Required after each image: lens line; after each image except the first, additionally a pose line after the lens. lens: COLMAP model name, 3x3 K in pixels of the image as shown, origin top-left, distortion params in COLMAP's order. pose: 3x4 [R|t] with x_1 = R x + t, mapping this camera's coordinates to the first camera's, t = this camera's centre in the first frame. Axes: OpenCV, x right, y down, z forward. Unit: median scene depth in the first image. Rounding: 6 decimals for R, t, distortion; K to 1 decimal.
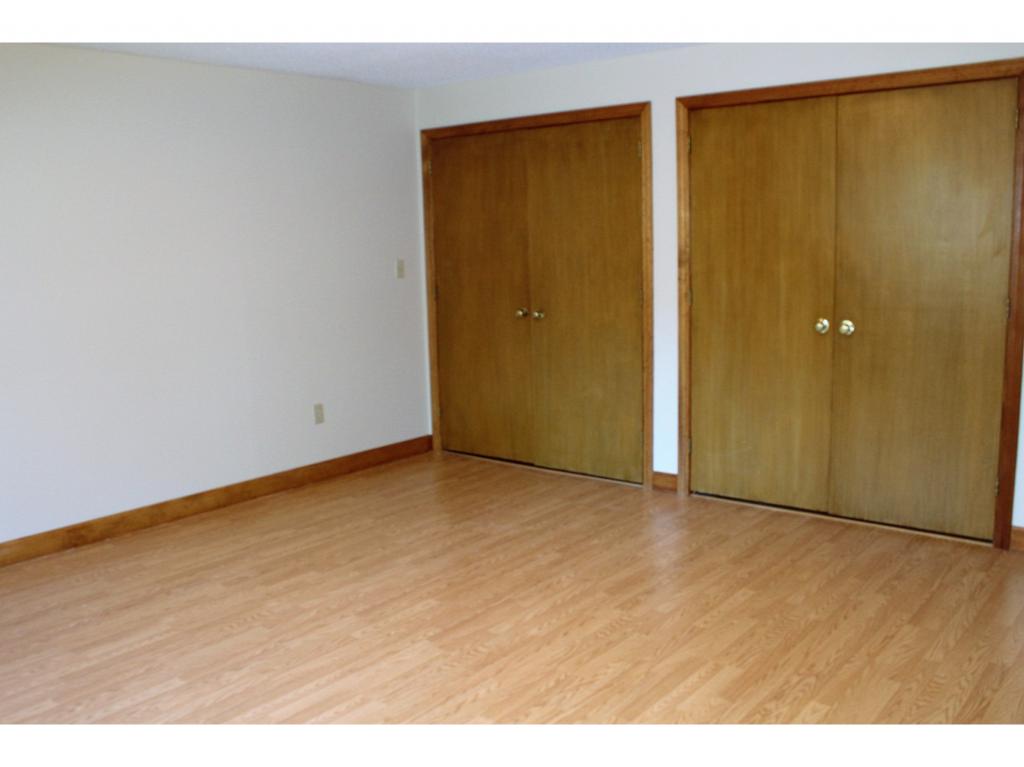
lens RADIAL K [[877.1, 0, 509.9], [0, 877.1, 386.8], [0, 0, 1]] dist [-0.140613, 0.120068]
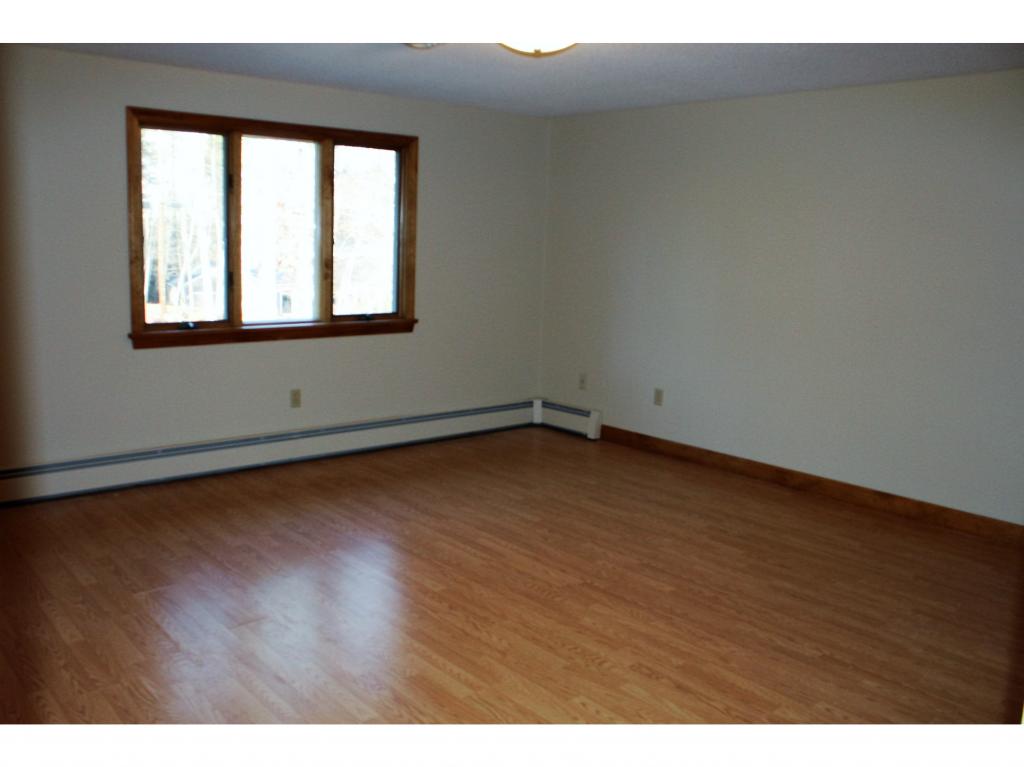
lens RADIAL K [[877.1, 0, 509.9], [0, 877.1, 386.8], [0, 0, 1]] dist [-0.140613, 0.120068]
pose [[-0.137520, 0.184444, -0.973175, 0.898512], [-0.195811, 0.958057, 0.209249, -0.164080], [0.970951, 0.219334, -0.095636, 0.856044]]
